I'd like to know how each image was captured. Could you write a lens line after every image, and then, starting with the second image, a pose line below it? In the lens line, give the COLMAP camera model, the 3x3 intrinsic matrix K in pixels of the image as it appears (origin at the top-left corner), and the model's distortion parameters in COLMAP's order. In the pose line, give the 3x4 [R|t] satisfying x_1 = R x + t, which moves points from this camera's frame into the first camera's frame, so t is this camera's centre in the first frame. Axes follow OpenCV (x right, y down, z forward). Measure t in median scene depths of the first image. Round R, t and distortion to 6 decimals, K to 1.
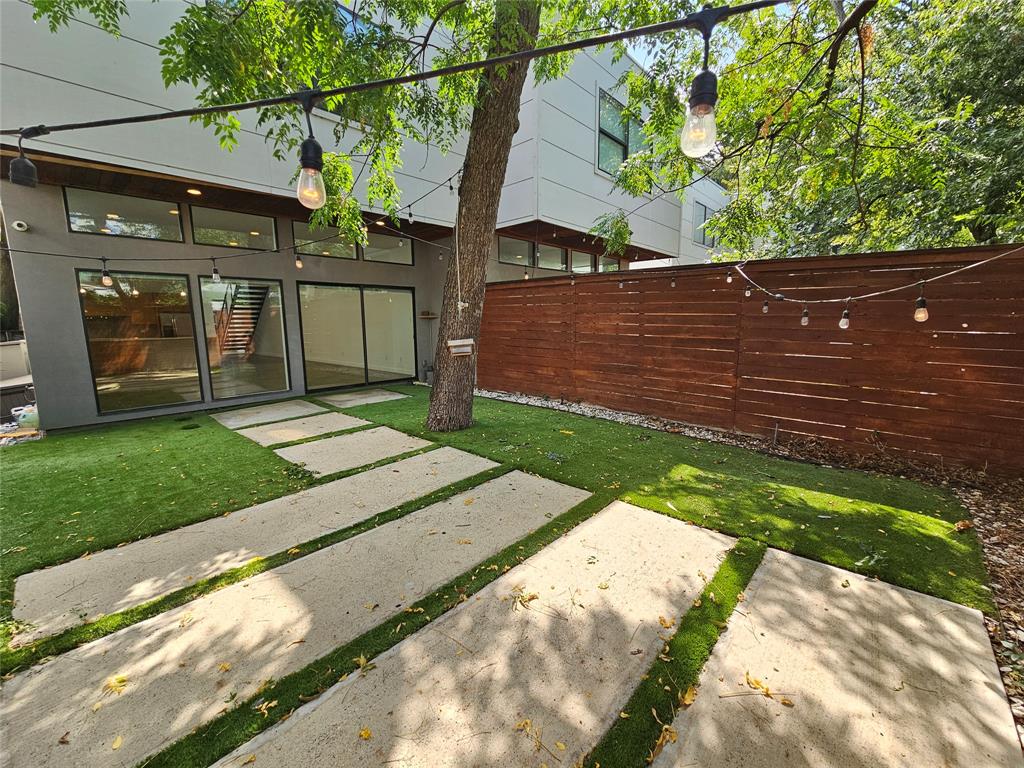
lens RADIAL K [[418.1, 0, 518.5], [0, 418.1, 382.4], [0, 0, 1]] dist [-0.000171, 0.000071]
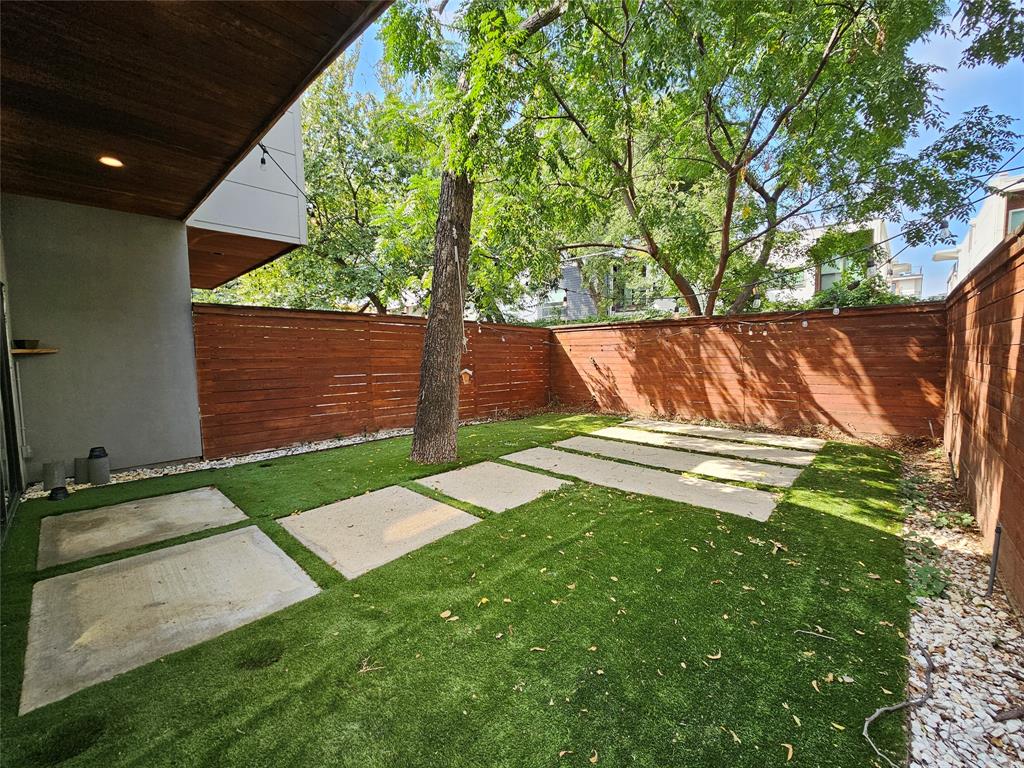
lens RADIAL K [[418.1, 0, 518.5], [0, 418.1, 382.4], [0, 0, 1]] dist [-0.000171, 0.000071]
pose [[-0.000767, -0.067261, 0.997735, -1.624492], [0.160285, 0.984827, 0.066514, -0.154983], [-0.987070, 0.159973, 0.010026, 1.084217]]
